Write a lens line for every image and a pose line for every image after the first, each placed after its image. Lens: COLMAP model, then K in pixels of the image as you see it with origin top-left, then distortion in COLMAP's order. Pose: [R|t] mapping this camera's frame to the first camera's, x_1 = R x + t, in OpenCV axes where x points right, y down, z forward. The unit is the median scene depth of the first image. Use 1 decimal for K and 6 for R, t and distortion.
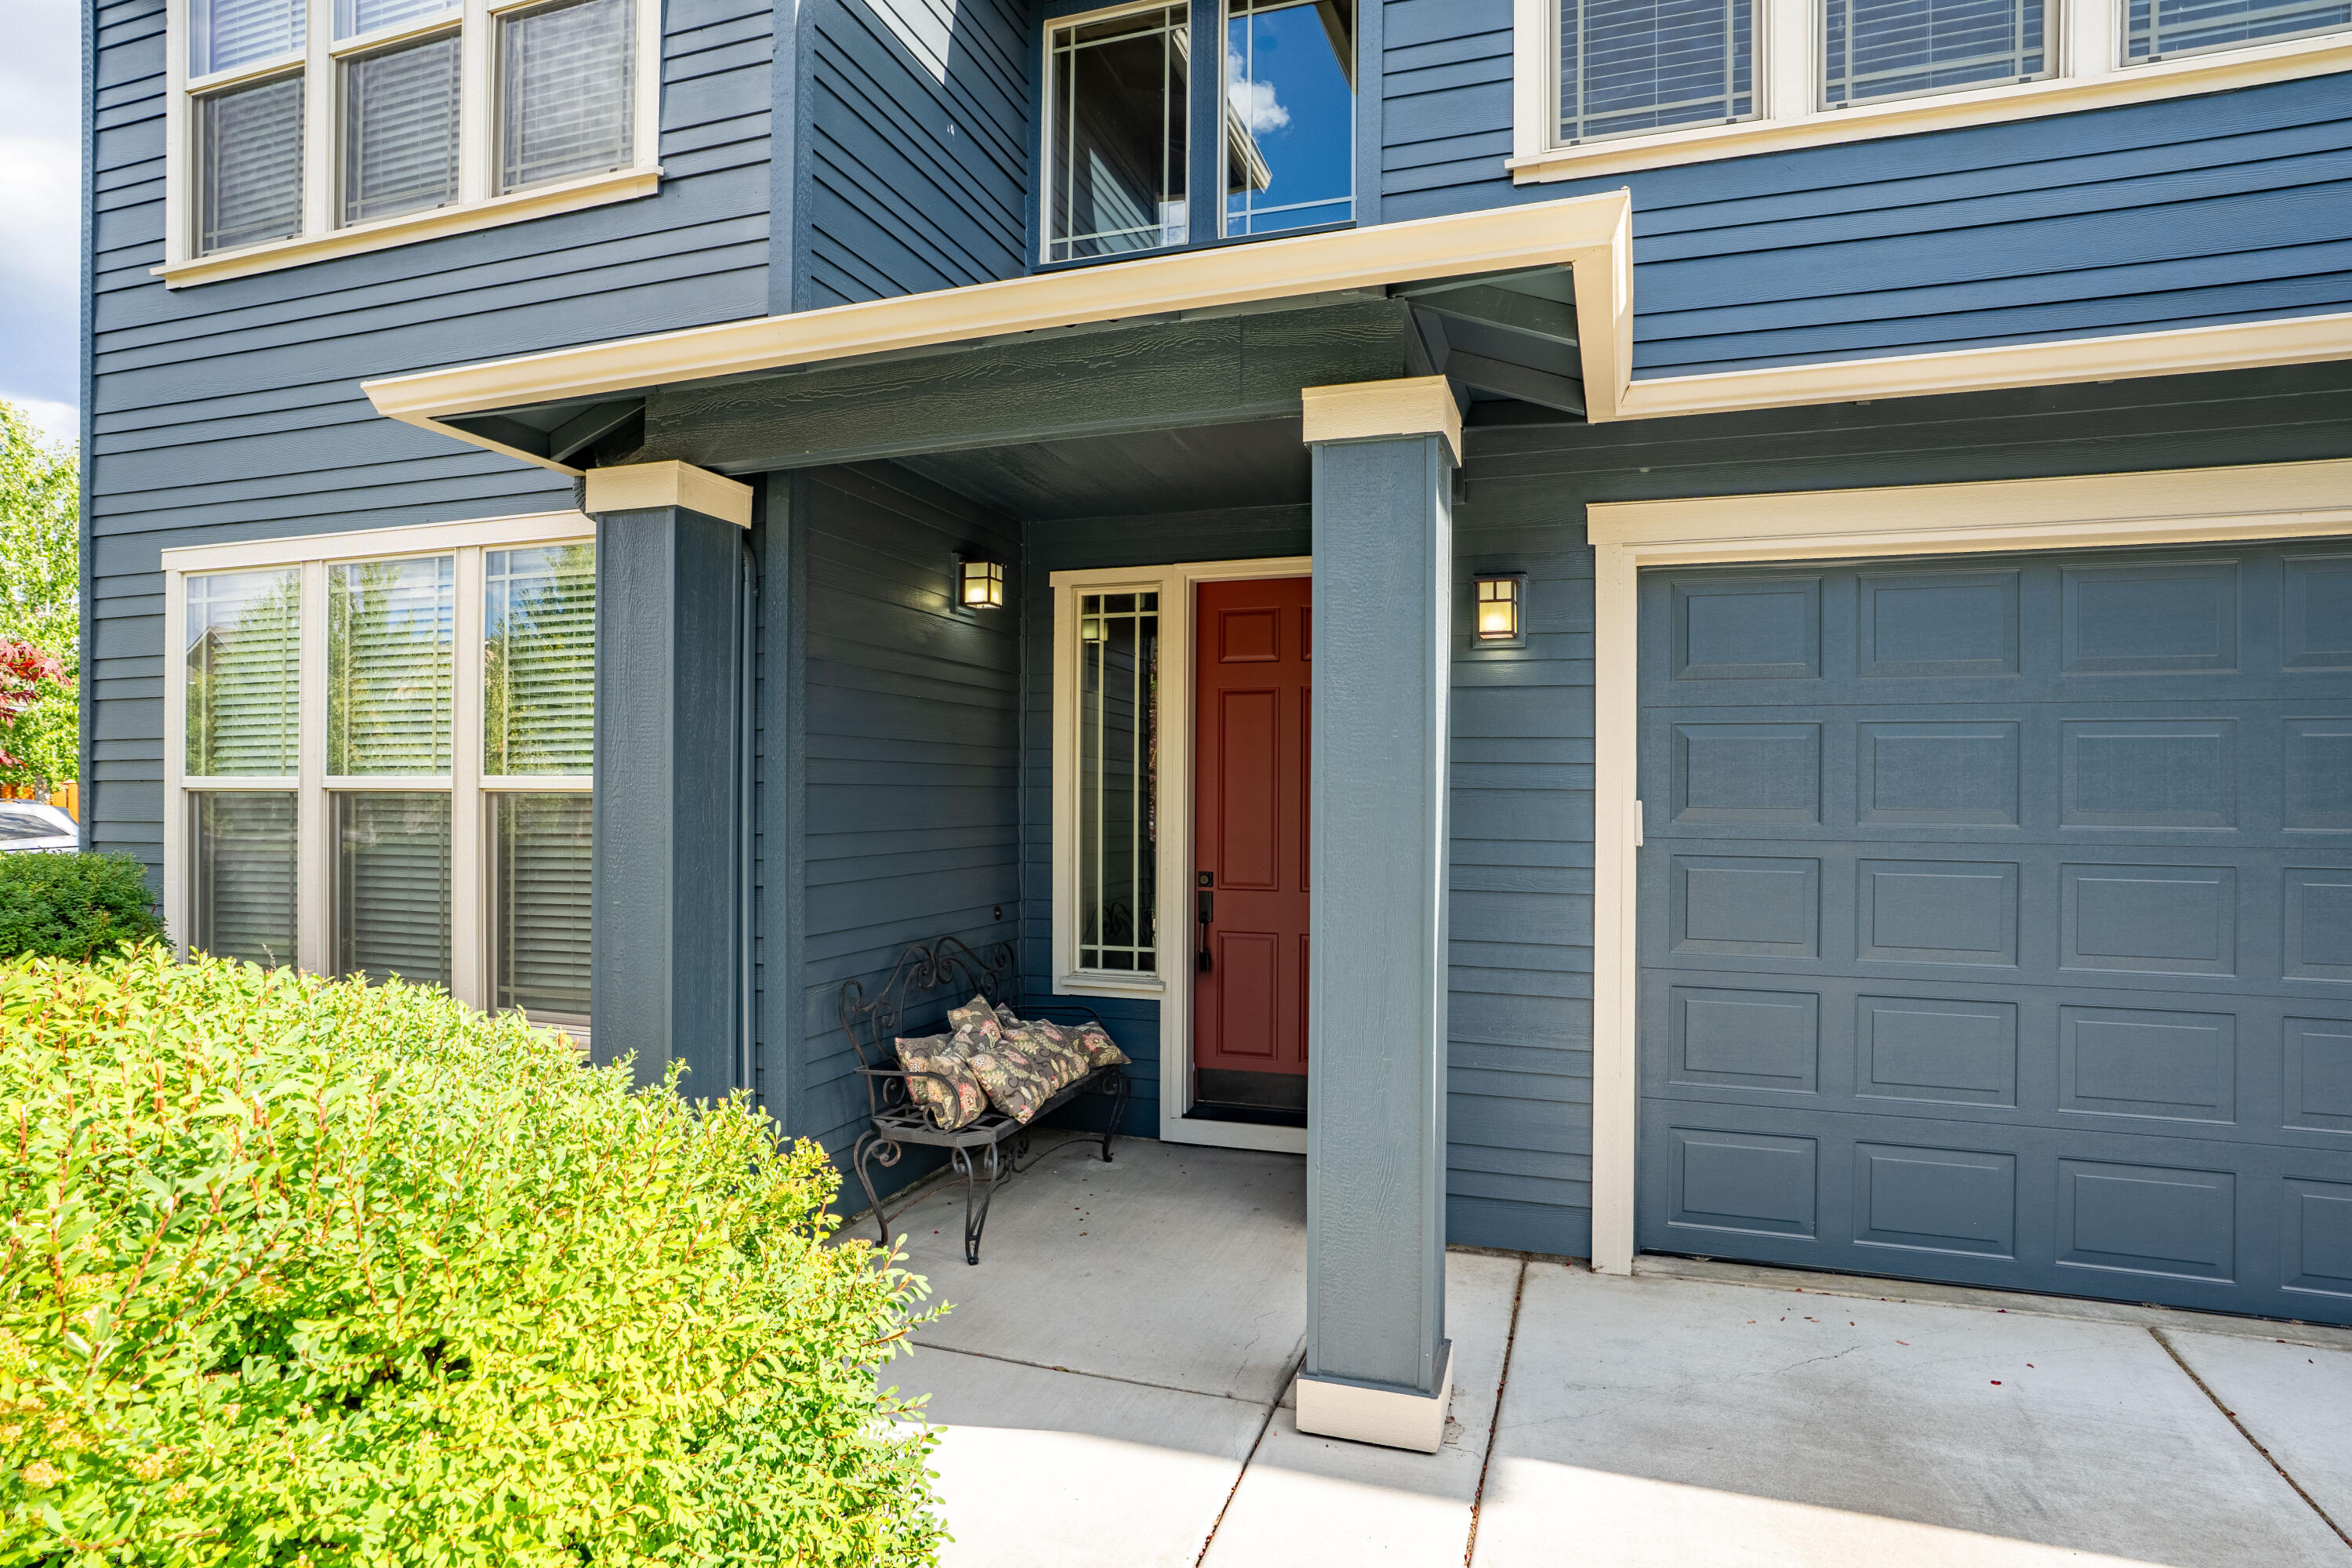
lens RADIAL K [[1255.6, 0, 1176.0], [0, 1255.6, 784.0], [0, 0, 1]] dist [-0.052298, 0.026367]
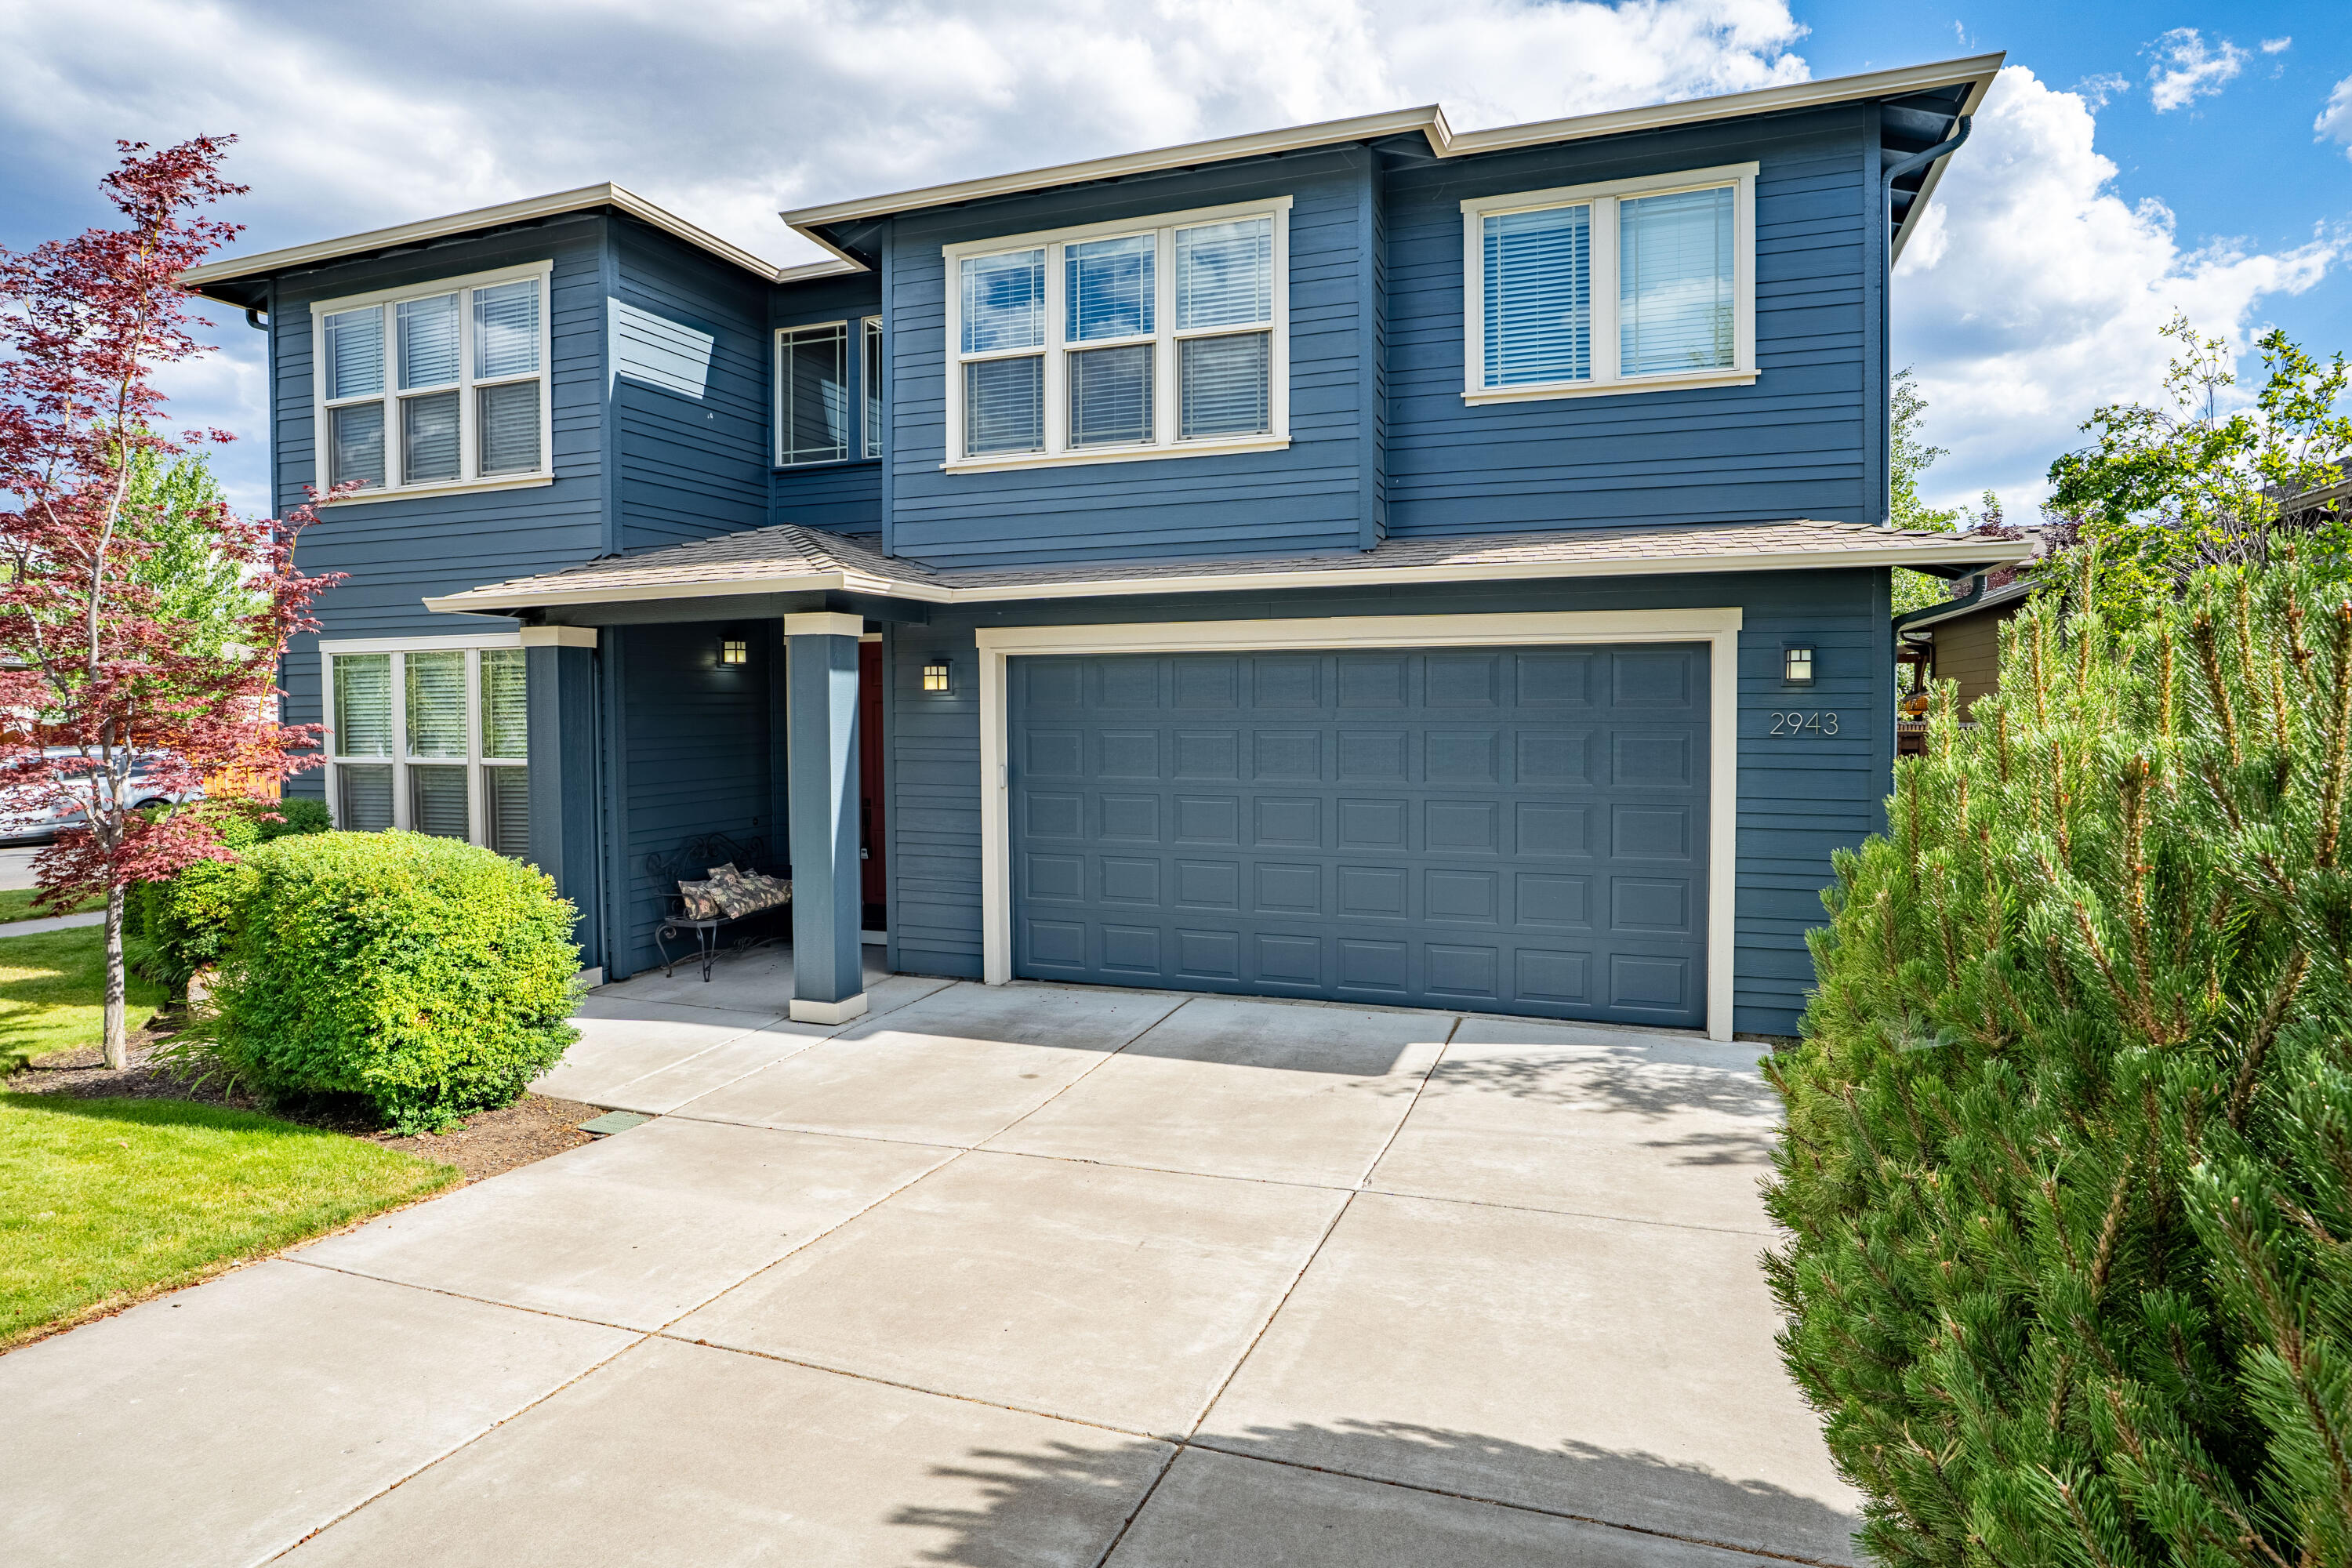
lens RADIAL K [[1273.6, 0, 1162.9], [0, 1273.6, 726.9], [0, 0, 1]] dist [-0.048370, 0.028032]
pose [[0.999274, -0.013895, -0.035464, 0.708481], [0.014821, 0.999553, 0.025983, -0.104460], [0.035087, -0.026489, 0.999033, -1.152570]]
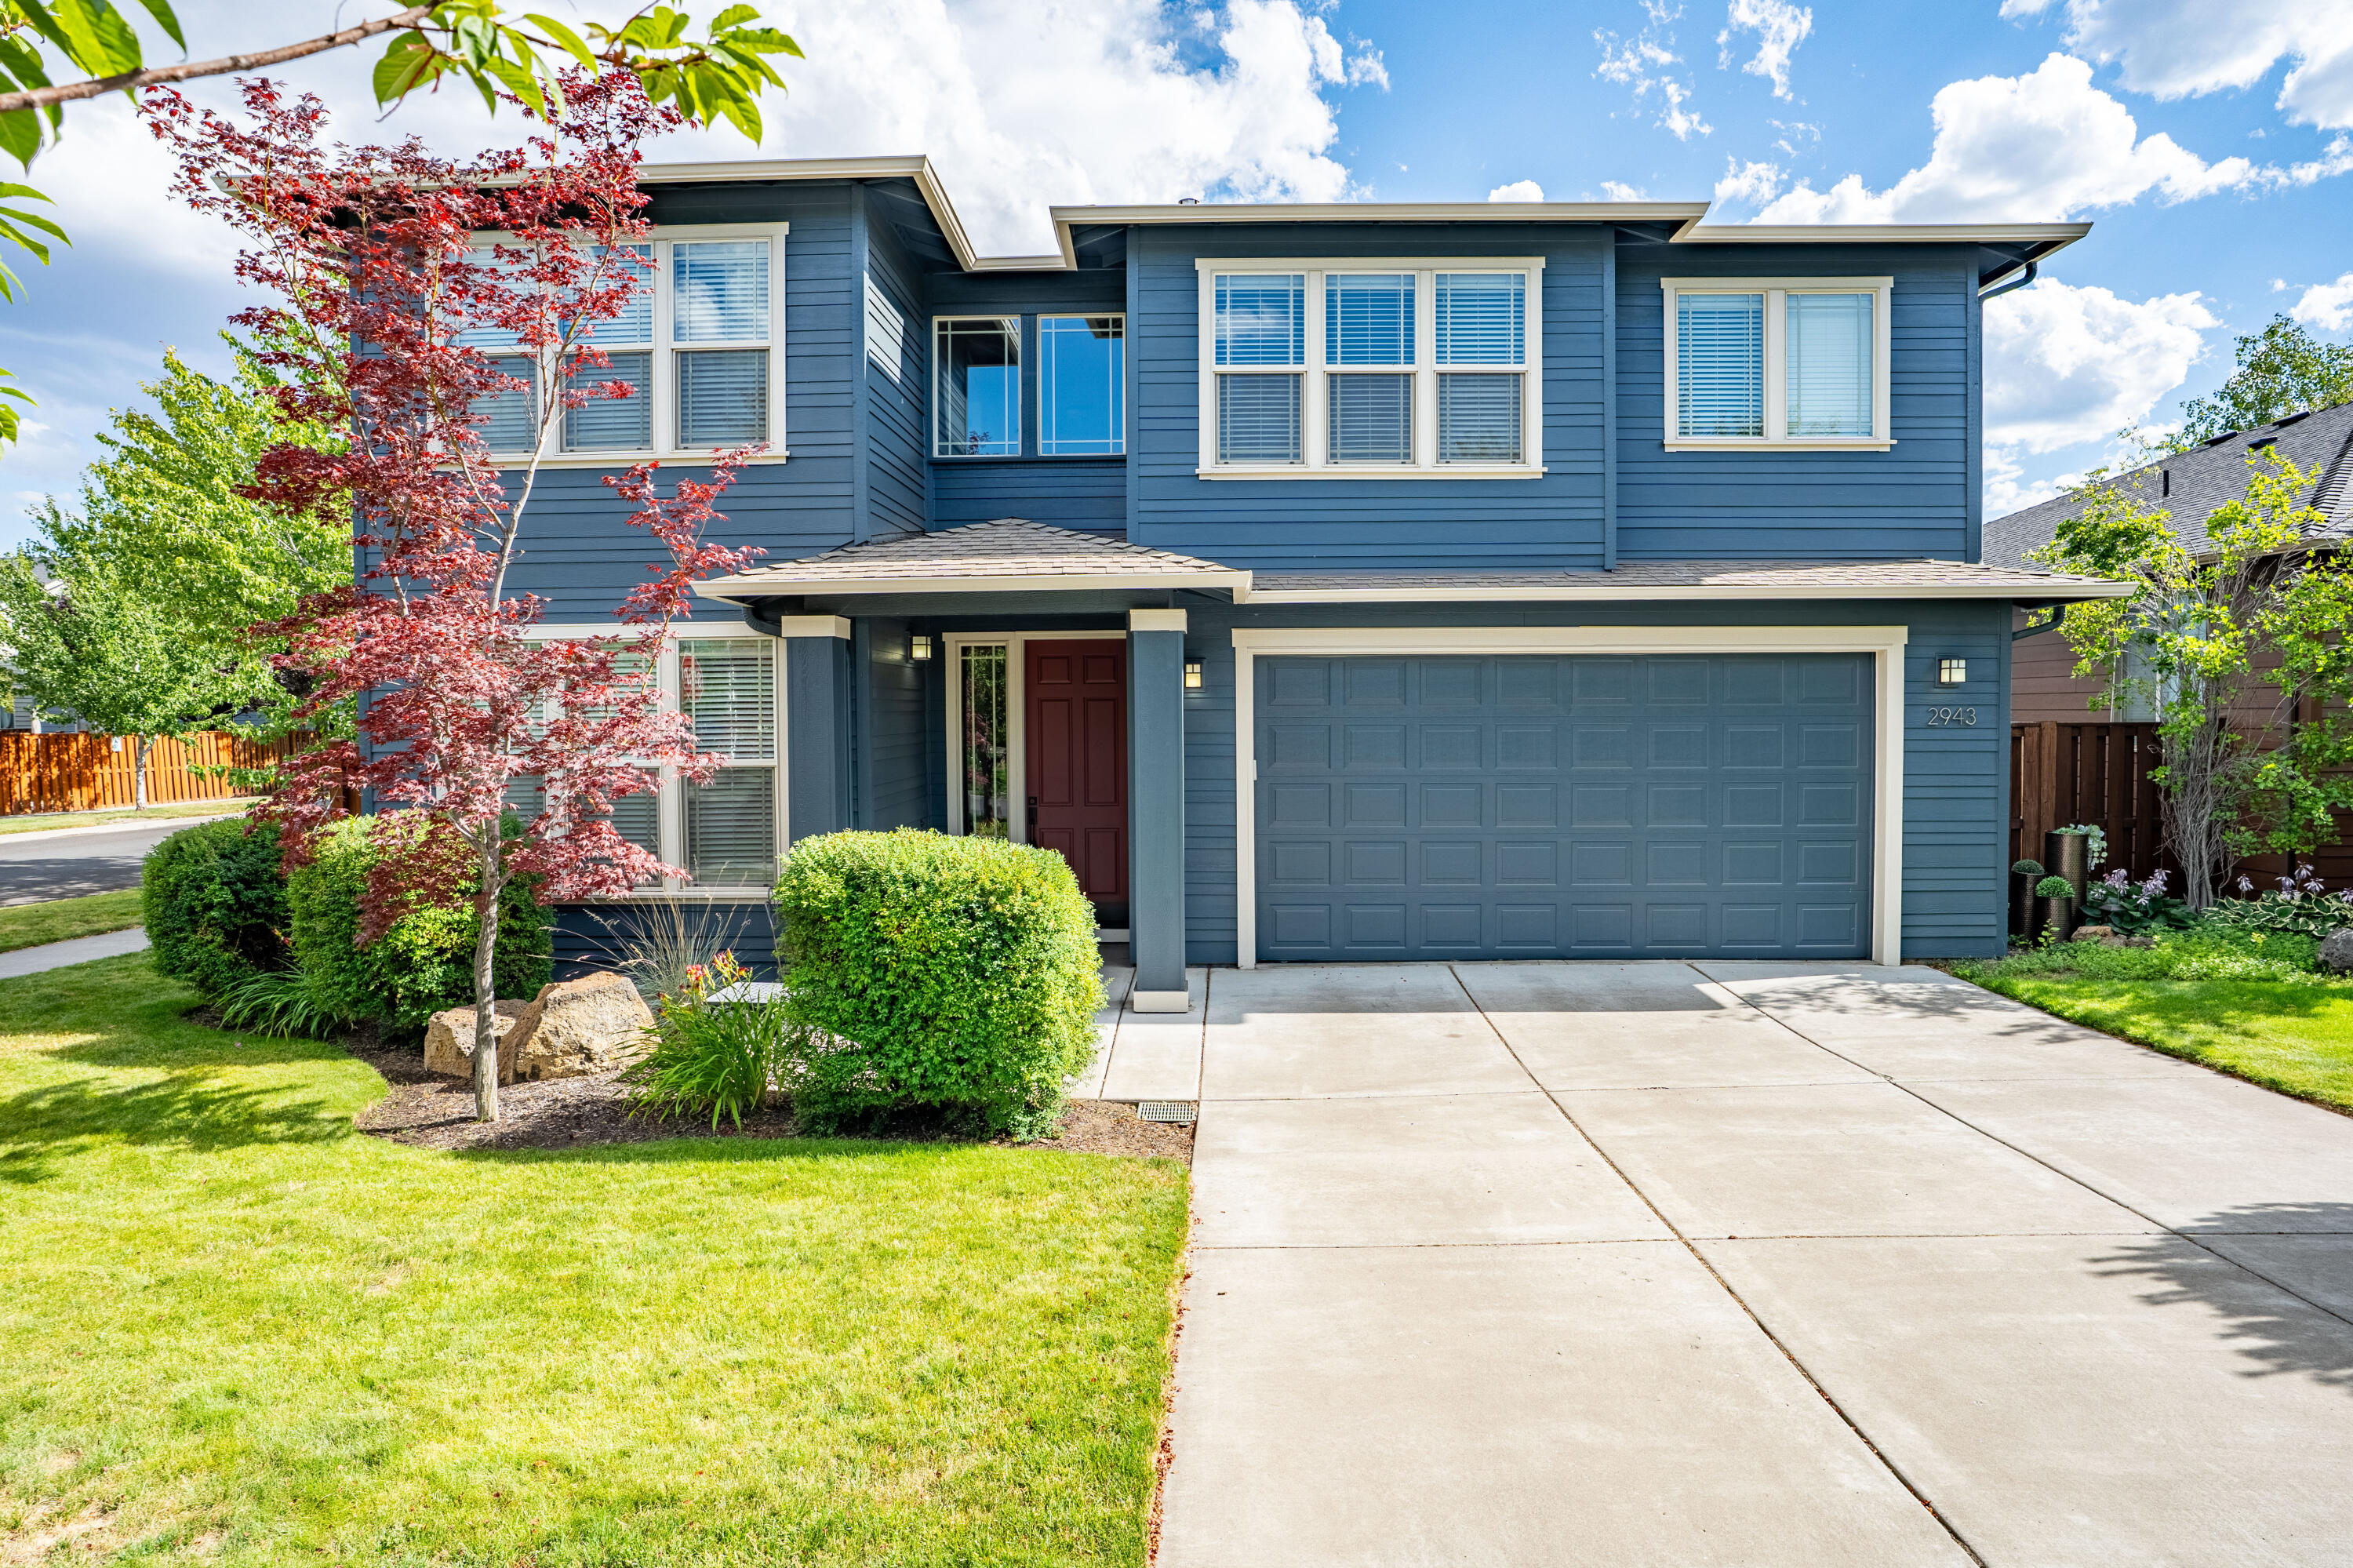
lens RADIAL K [[1274.2, 0, 1163.4], [0, 1274.2, 726.9], [0, 0, 1]] dist [-0.048370, 0.028032]
pose [[0.957449, -0.017335, 0.288081, -0.440282], [0.010934, 0.999657, 0.023814, -0.101135], [-0.288395, -0.019650, 0.957310, -1.134106]]
